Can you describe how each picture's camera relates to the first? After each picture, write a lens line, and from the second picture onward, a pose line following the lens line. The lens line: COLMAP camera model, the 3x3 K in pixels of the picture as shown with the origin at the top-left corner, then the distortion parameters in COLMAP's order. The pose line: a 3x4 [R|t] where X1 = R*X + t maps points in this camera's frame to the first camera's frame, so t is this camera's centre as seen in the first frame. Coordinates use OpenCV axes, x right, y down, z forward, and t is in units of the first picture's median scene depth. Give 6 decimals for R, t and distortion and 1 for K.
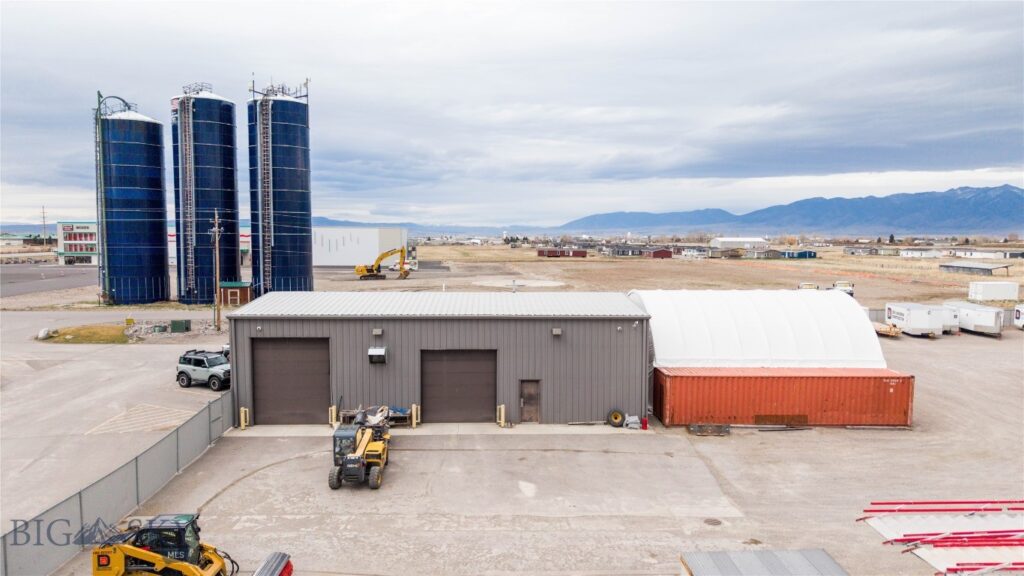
lens RADIAL K [[680.6, 0, 506.4], [0, 680.6, 291.2], [0, 0, 1]] dist [0.037983, -0.038397]
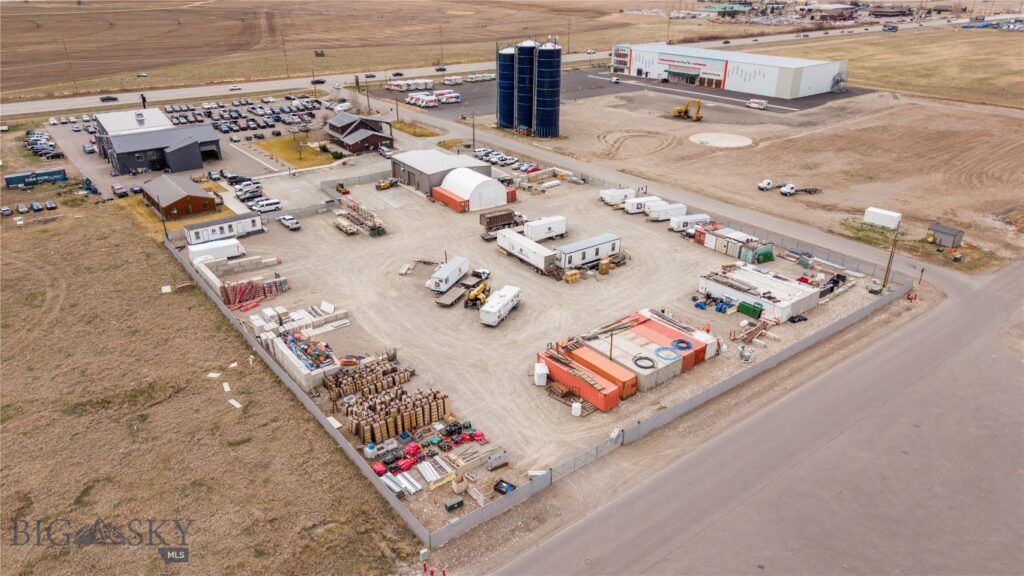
lens RADIAL K [[680.6, 0, 510.3], [0, 680.6, 295.8], [0, 0, 1]] dist [0.037983, -0.038397]
pose [[0.538990, 0.361042, -0.761012, 2.405558], [-0.068333, 0.919244, 0.387713, -0.575844], [0.839536, -0.156971, 0.520134, -0.614485]]
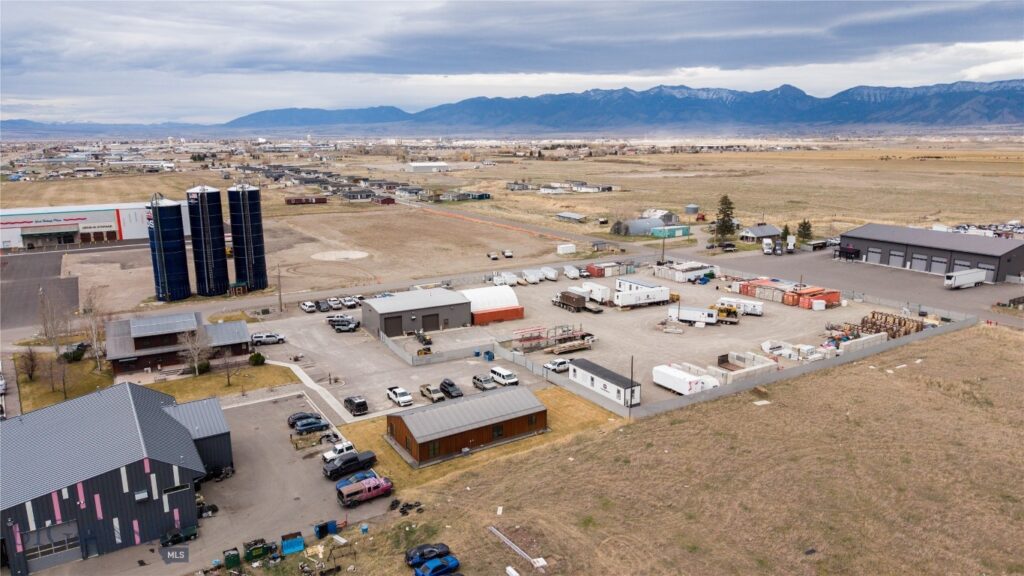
lens RADIAL K [[680.6, 0, 509.4], [0, 680.6, 292.2], [0, 0, 1]] dist [0.037983, -0.038397]
pose [[0.894840, -0.109707, 0.432695, -0.794412], [0.045438, 0.986680, 0.156196, -0.378810], [-0.444067, -0.120110, 0.887906, -1.636346]]
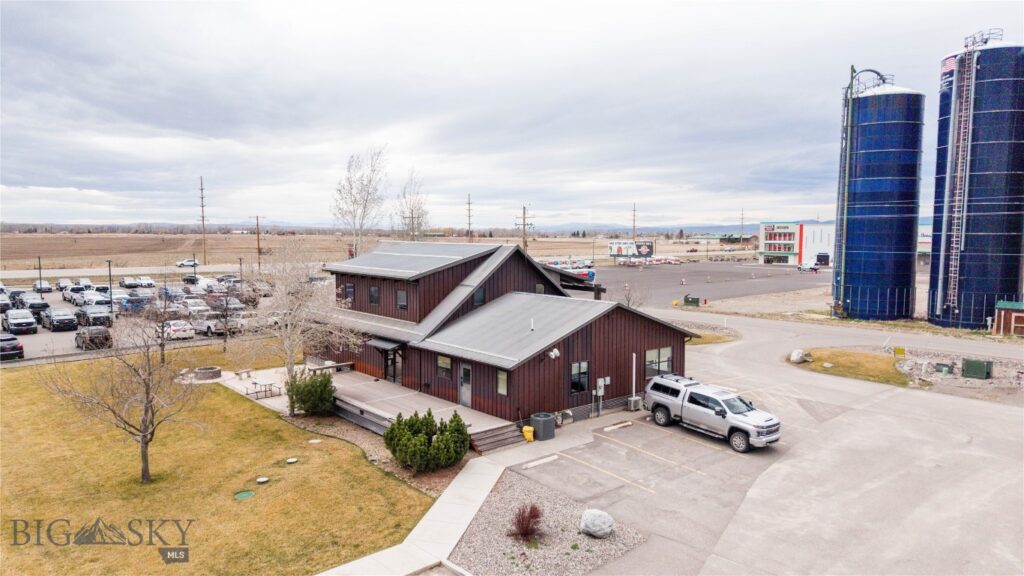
lens RADIAL K [[680.6, 0, 509.2], [0, 680.6, 290.0], [0, 0, 1]] dist [0.037983, -0.038397]
pose [[0.618508, 0.064652, -0.783115, -0.243166], [-0.065328, 0.997390, 0.030745, -0.019435], [0.783058, 0.032144, 0.621117, 0.211860]]
